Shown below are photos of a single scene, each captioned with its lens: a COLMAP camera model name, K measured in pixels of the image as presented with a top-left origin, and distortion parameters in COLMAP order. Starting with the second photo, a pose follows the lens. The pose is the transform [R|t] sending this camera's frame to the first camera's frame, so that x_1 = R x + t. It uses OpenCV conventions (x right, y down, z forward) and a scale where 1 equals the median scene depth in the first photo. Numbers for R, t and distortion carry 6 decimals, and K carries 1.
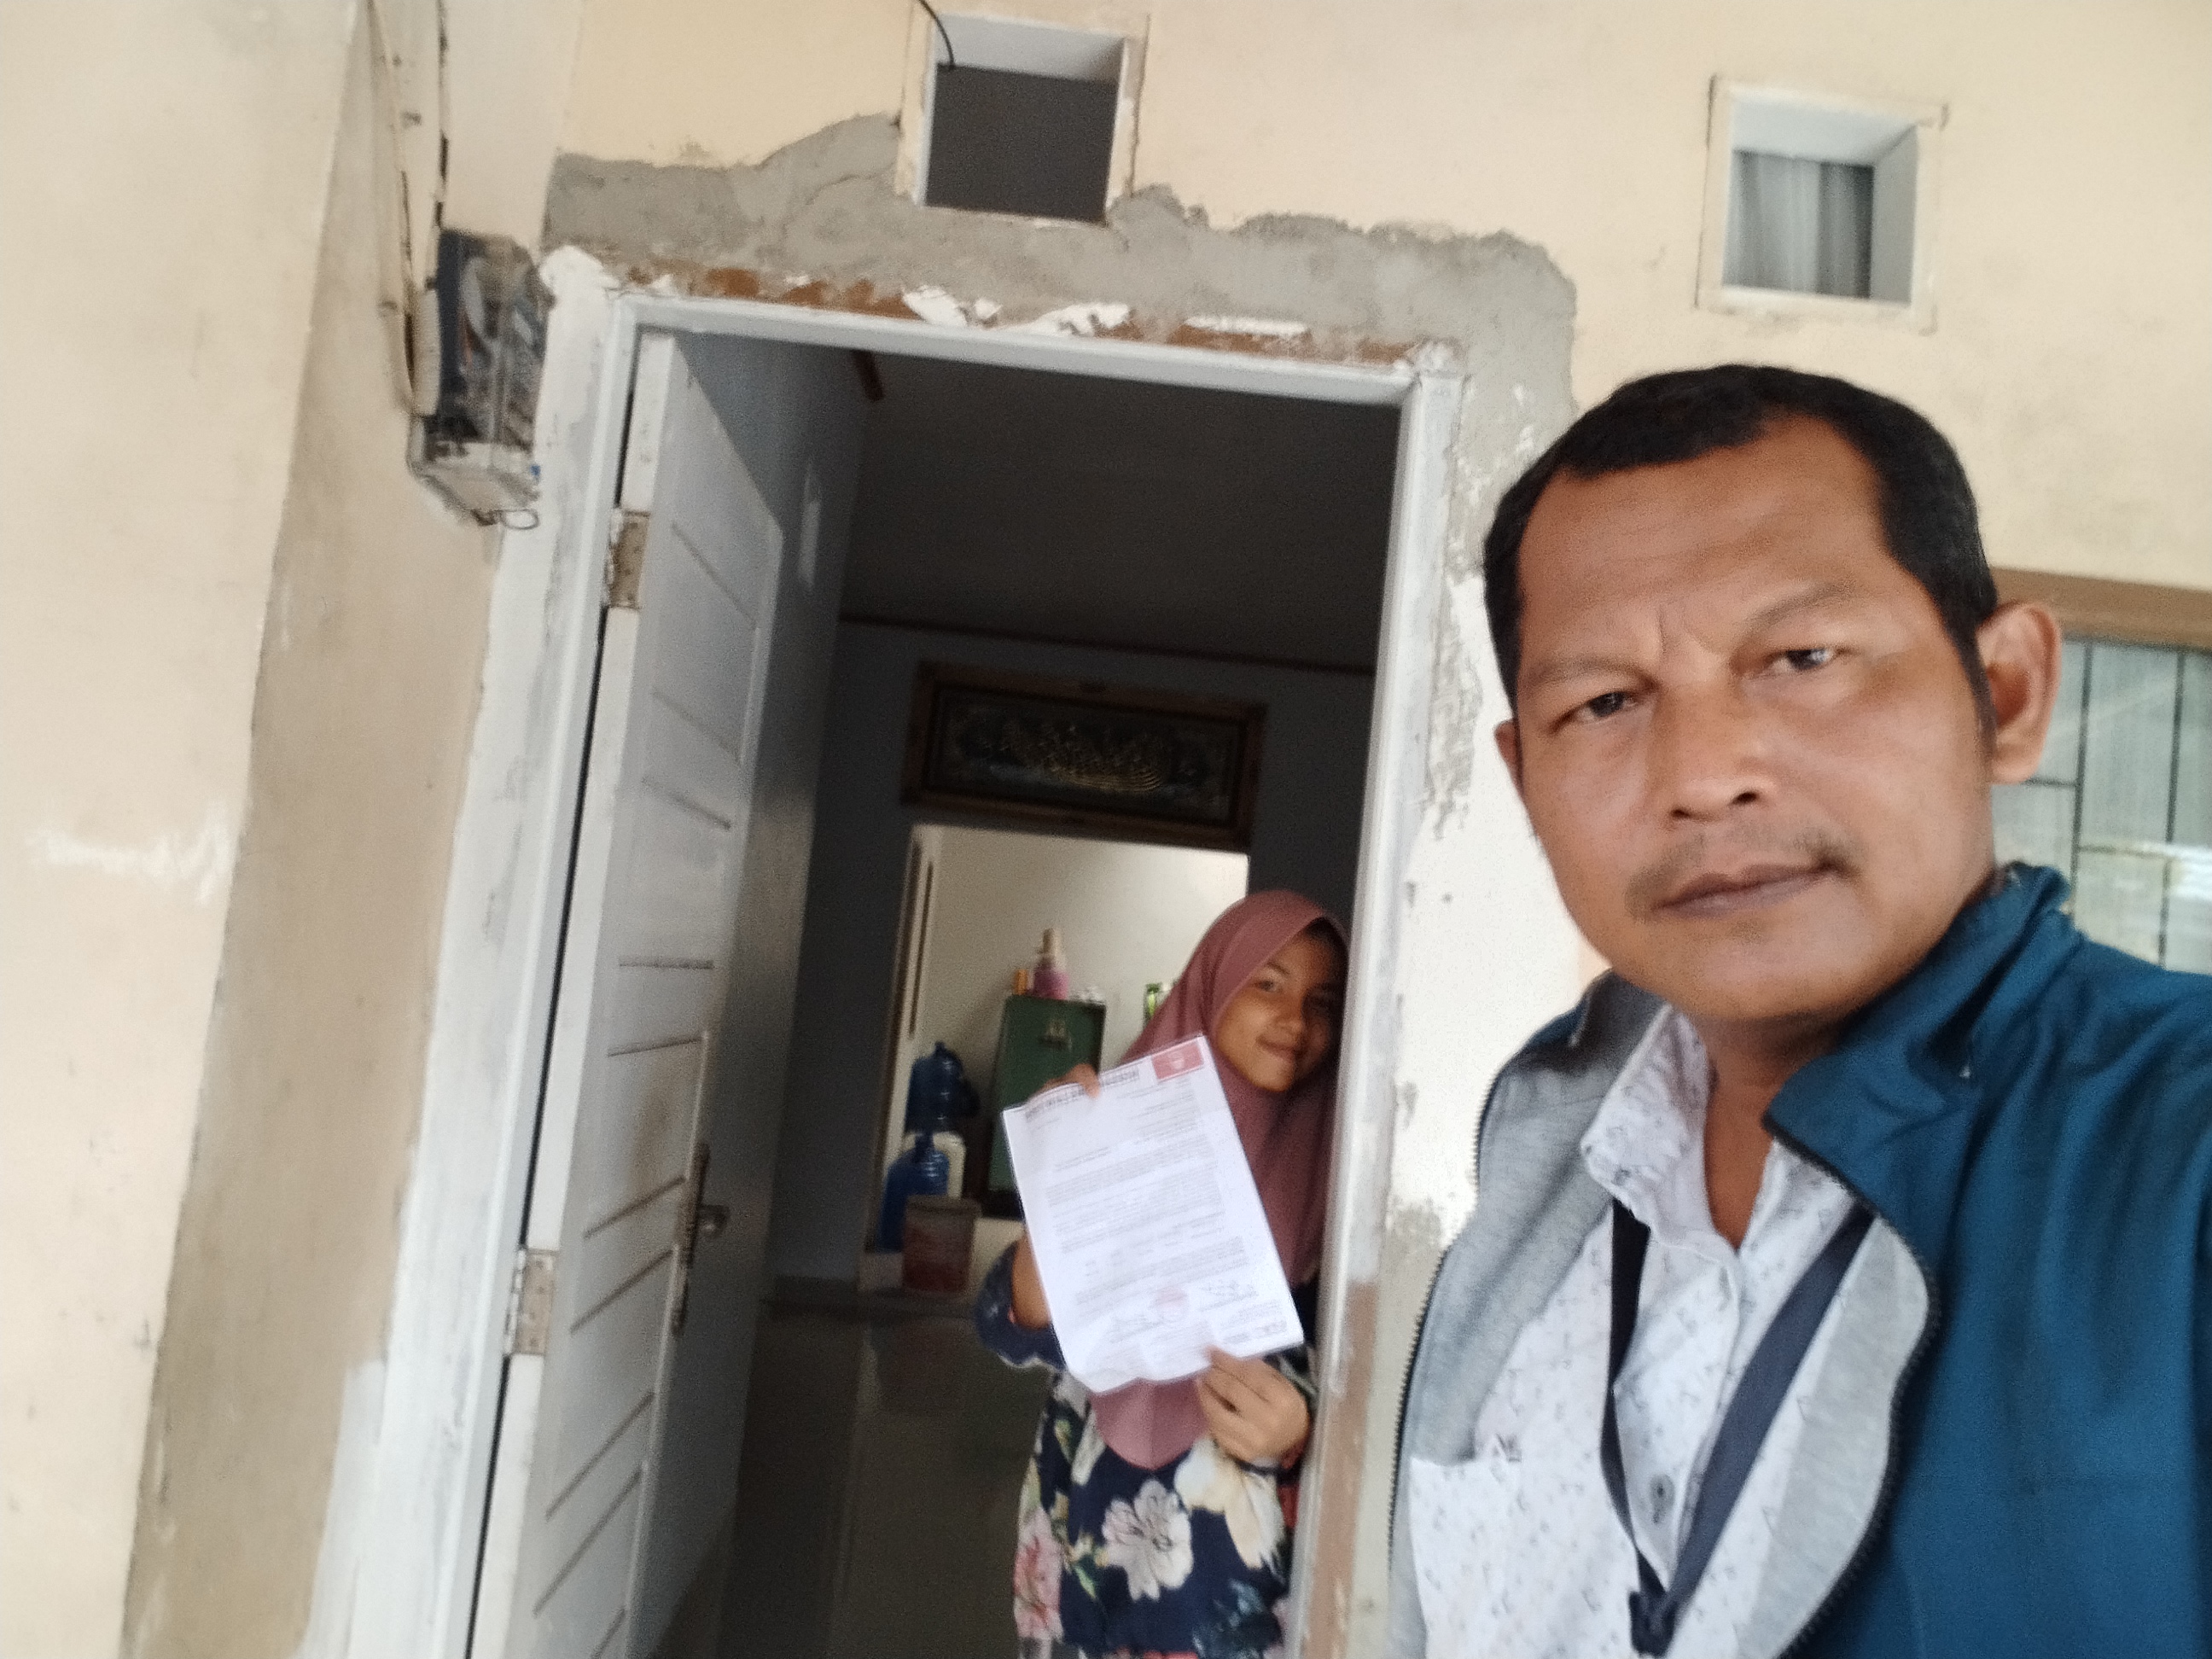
lens RADIAL K [[1849.0, 0, 1106.0], [0, 1849.0, 829.5], [0, 0, 1]] dist [0.002424, -0.004646]
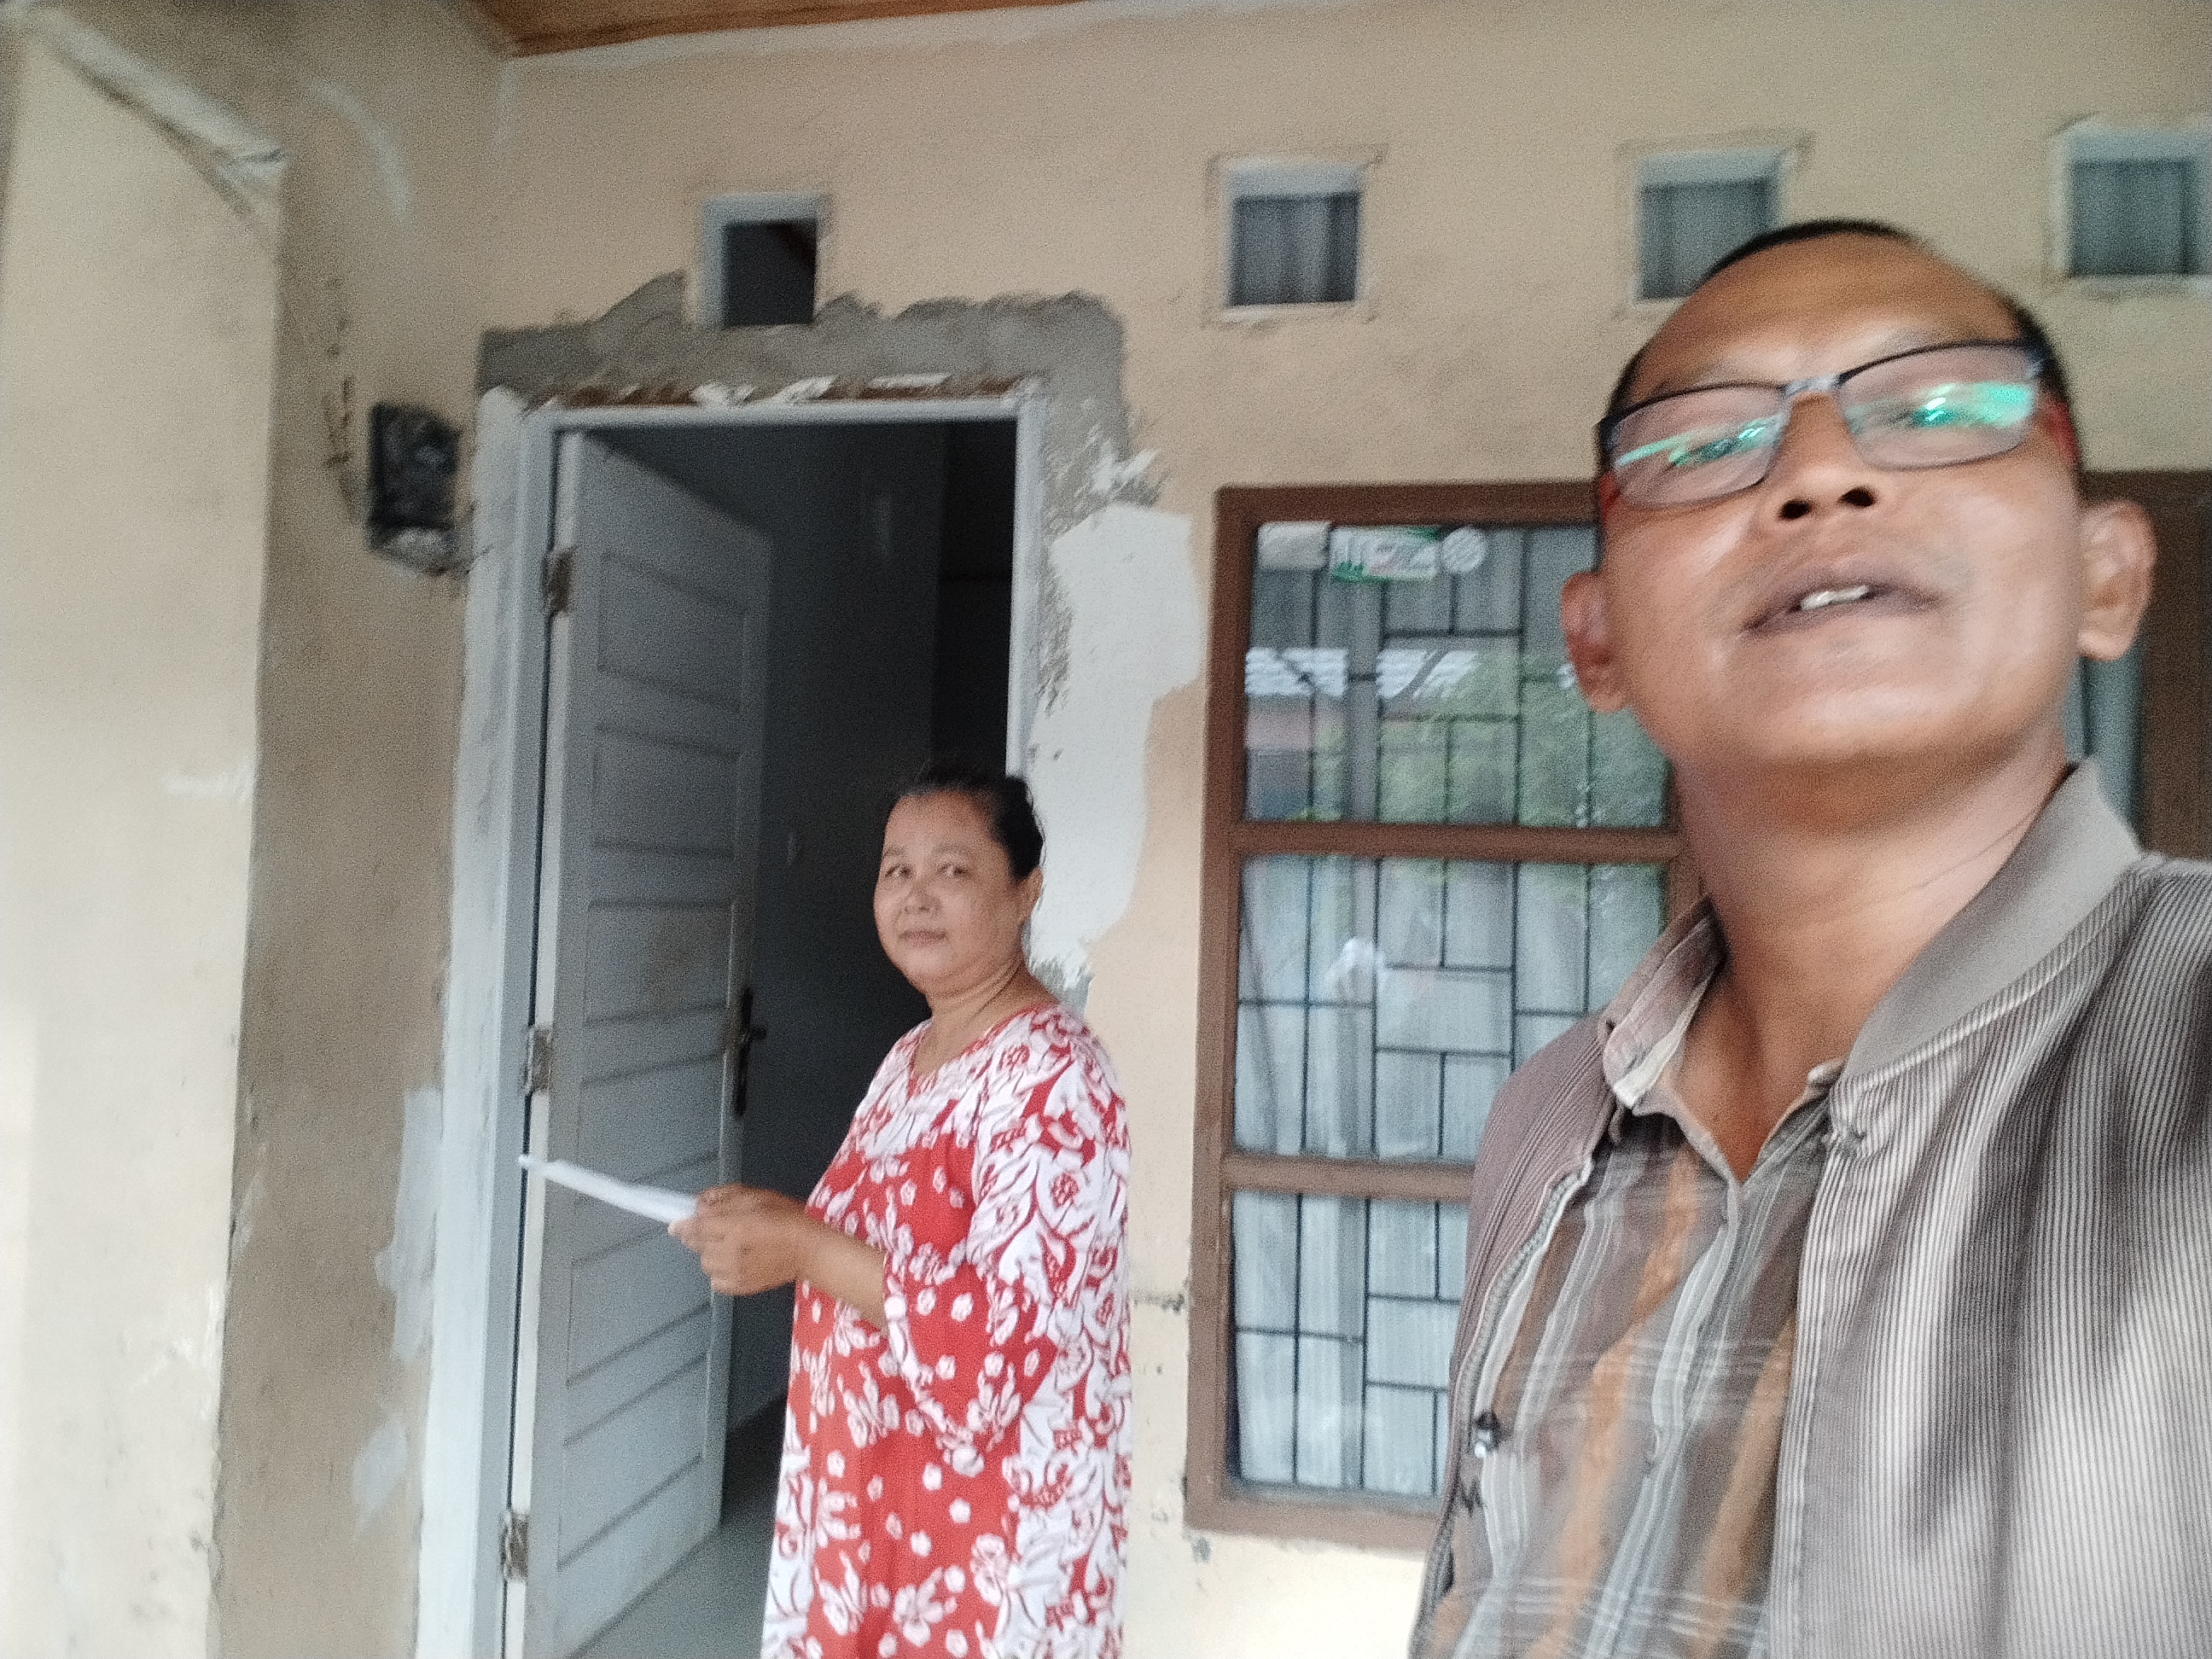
lens RADIAL K [[1849.0, 0, 1106.0], [0, 1849.0, 829.5], [0, 0, 1]] dist [0.002424, -0.004646]
pose [[0.967497, -0.073566, -0.241946, 0.560754], [0.081683, 0.996377, 0.023679, 0.062730], [0.239328, -0.042672, 0.970001, -0.410976]]
